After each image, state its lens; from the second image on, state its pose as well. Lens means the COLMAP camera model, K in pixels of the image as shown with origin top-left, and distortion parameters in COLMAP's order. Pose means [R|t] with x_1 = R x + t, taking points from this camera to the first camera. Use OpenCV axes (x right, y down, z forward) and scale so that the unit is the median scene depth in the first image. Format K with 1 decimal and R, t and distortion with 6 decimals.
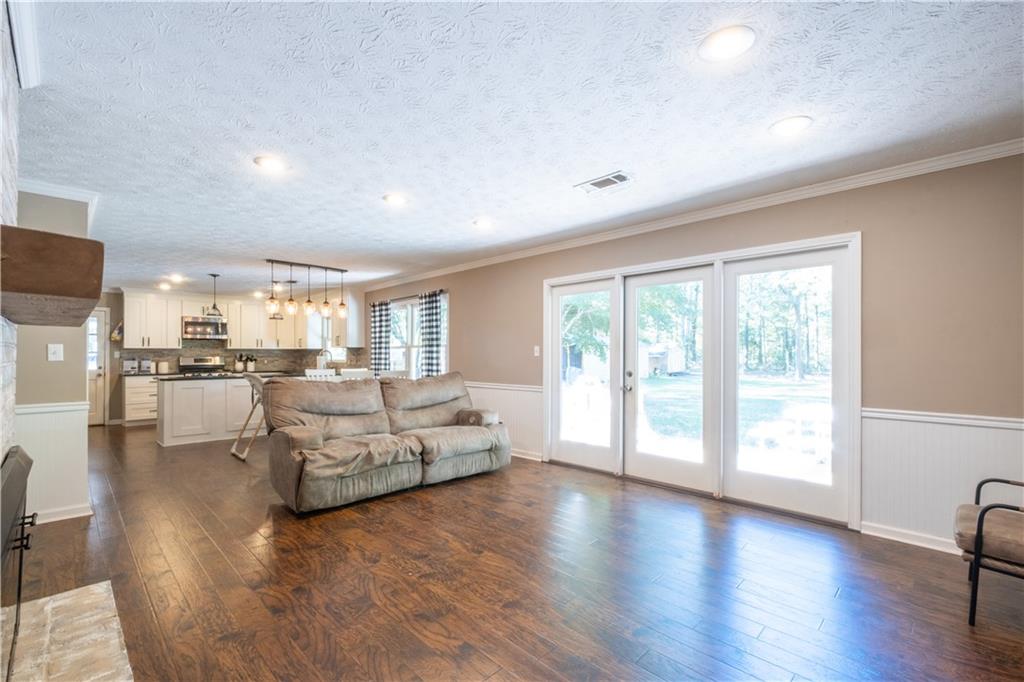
lens RADIAL K [[453.7, 0, 516.4], [0, 453.7, 346.9], [0, 0, 1]] dist [-0.001556, 0.000403]
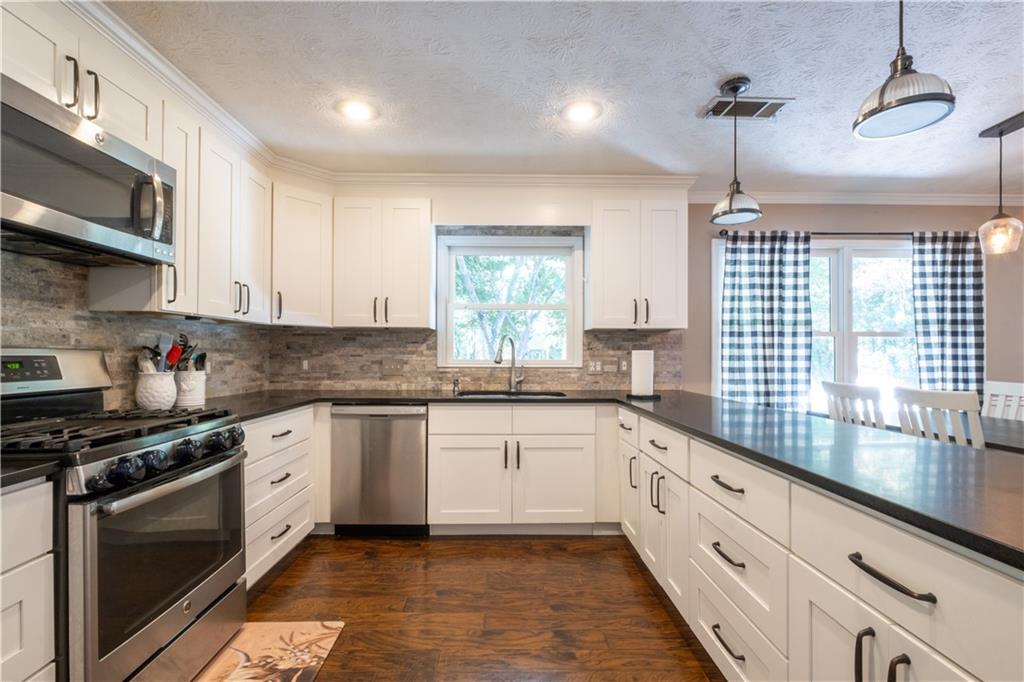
lens RADIAL K [[453.7, 0, 509.8], [0, 453.7, 349.3], [0, 0, 1]] dist [-0.001556, 0.000403]
pose [[0.690212, 0.010537, 0.723531, -0.744668], [-0.020651, 0.999774, 0.005140, 0.019149], [-0.723313, -0.018489, 0.690273, 0.809107]]
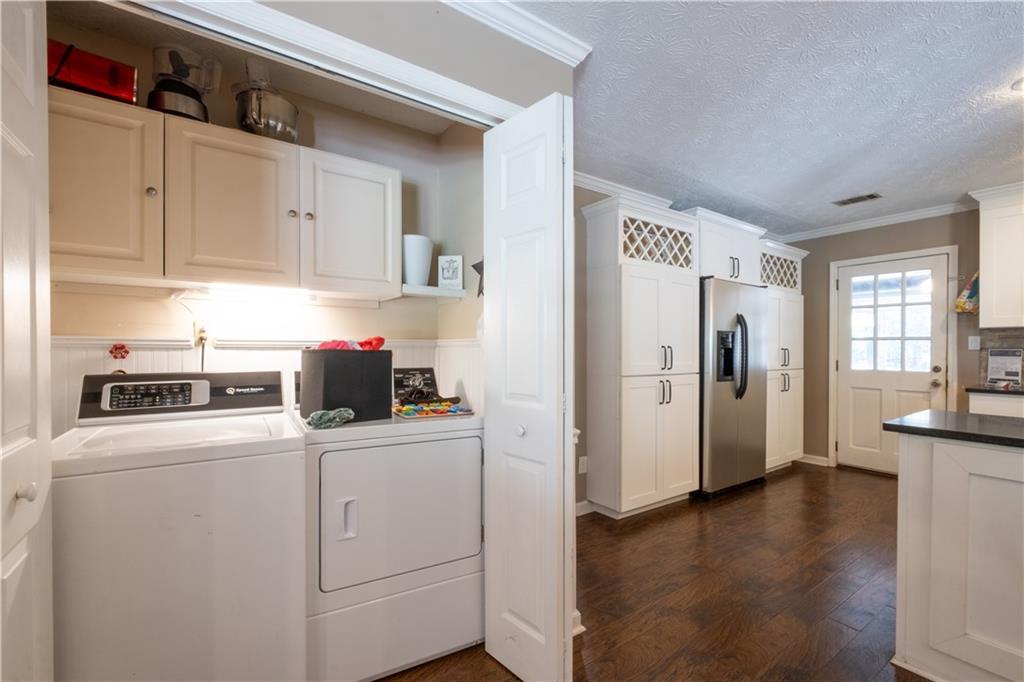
lens RADIAL K [[453.7, 0, 514.0], [0, 453.7, 349.1], [0, 0, 1]] dist [-0.001556, 0.000403]
pose [[-0.172891, 0.008367, -0.984905, -0.338963], [0.018575, 0.999814, 0.005233, 0.012044], [0.984766, -0.017389, -0.173015, 0.608397]]
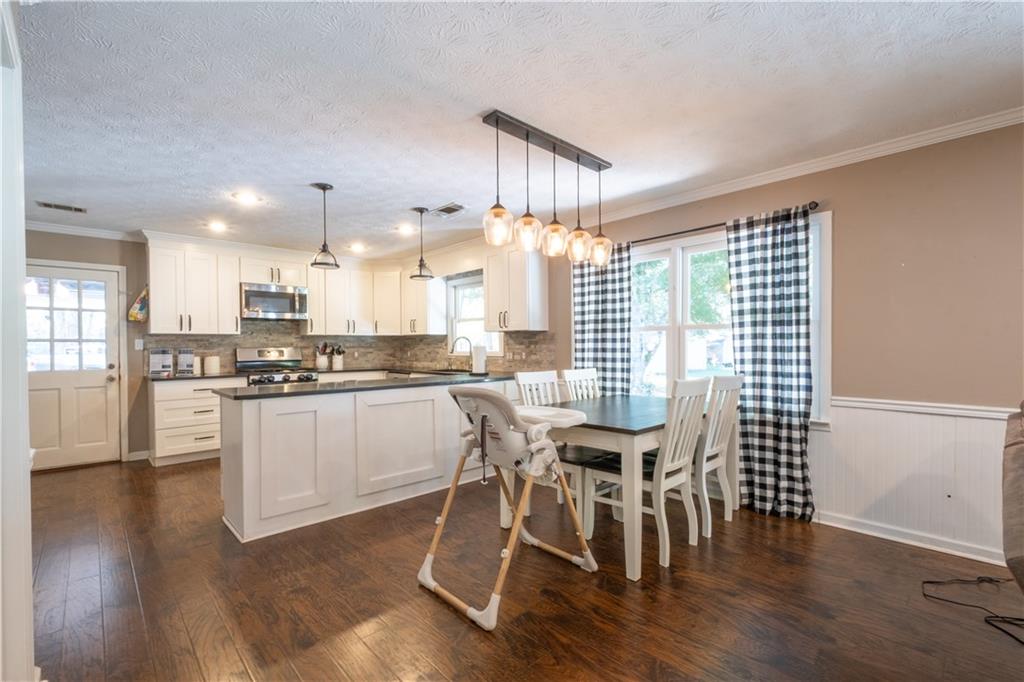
lens RADIAL K [[453.7, 0, 511.7], [0, 453.7, 346.6], [0, 0, 1]] dist [-0.001556, 0.000403]
pose [[0.999554, -0.003374, -0.029678, -0.363377], [0.004026, 0.999751, 0.021943, 0.008456], [0.029597, -0.022053, 0.999319, 0.407346]]
